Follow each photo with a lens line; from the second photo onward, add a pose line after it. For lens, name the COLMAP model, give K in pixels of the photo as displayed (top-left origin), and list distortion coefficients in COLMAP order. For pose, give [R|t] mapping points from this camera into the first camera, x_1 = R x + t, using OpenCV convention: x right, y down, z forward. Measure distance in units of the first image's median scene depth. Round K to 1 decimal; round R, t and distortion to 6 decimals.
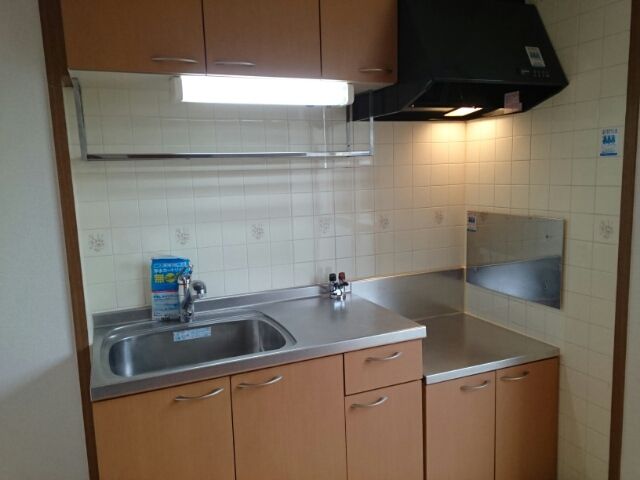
lens RADIAL K [[506.7, 0, 320.0], [0, 506.7, 240.0], [0, 0, 1]] dist [0.055398, -0.003467]
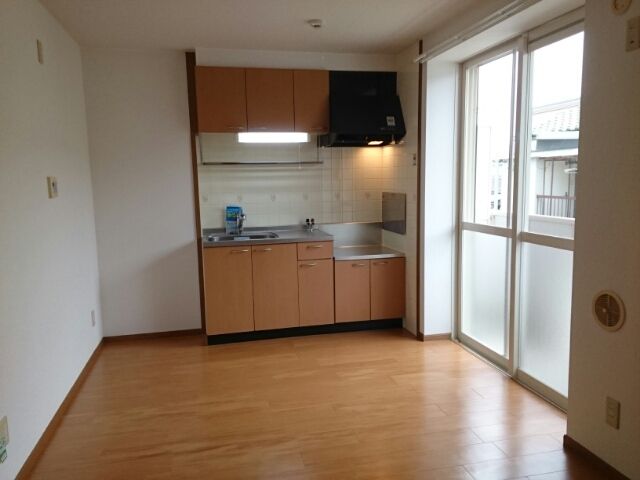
lens RADIAL K [[506.7, 0, 320.0], [0, 506.7, 240.0], [0, 0, 1]] dist [0.055398, -0.003467]
pose [[0.983697, 0.033790, -0.176630, 0.518721], [-0.035938, 0.999314, -0.008973, 0.197336], [0.176206, 0.015175, 0.984236, -1.243653]]
